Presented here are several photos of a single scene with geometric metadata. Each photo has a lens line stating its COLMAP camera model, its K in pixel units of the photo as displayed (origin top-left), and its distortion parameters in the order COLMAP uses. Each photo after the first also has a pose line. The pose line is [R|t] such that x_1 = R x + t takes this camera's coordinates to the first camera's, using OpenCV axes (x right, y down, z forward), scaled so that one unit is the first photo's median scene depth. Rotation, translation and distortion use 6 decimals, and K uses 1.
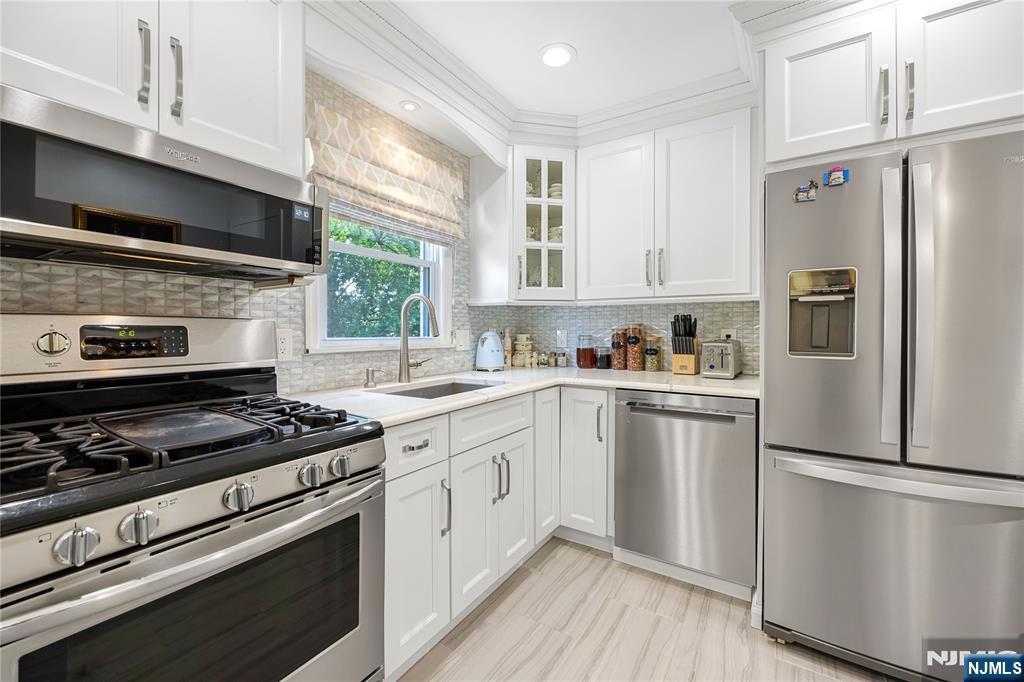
lens RADIAL K [[414.3, 0, 510.4], [0, 414.3, 327.7], [0, 0, 1]] dist [-0.000507, 0.000014]
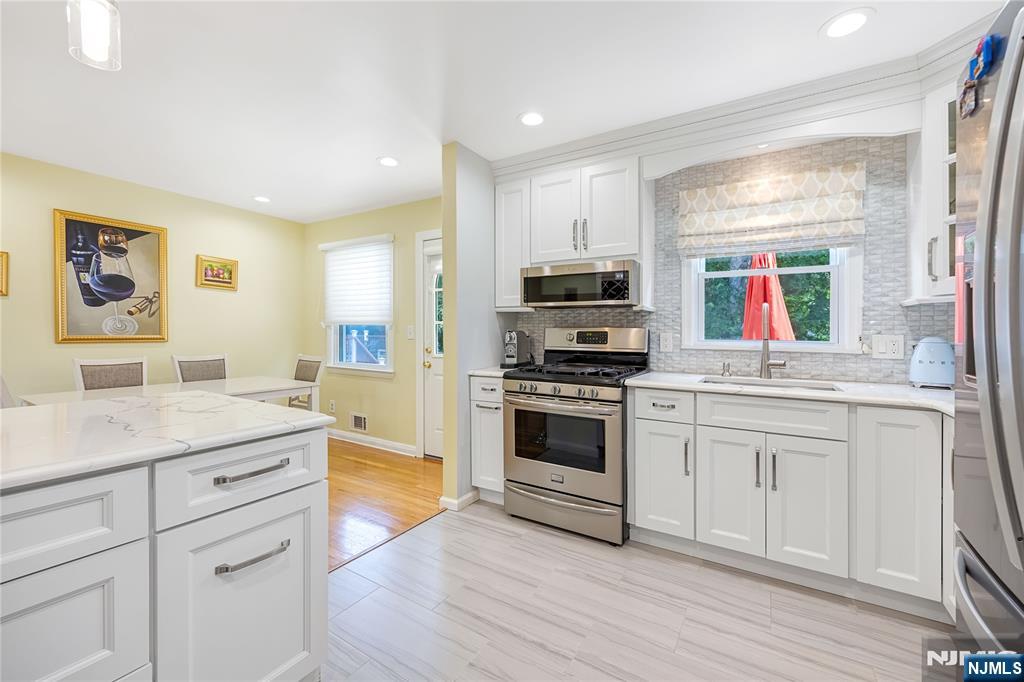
lens RADIAL K [[424.6, 0, 512.0], [0, 424.6, 341.0], [0, 0, 1]] dist [-0.001257, 0.000011]
pose [[0.017475, 0.018861, -0.999669, 1.147034], [-0.002961, 0.999819, 0.018813, 0.004618], [0.999843, 0.002631, 0.017528, 0.315773]]
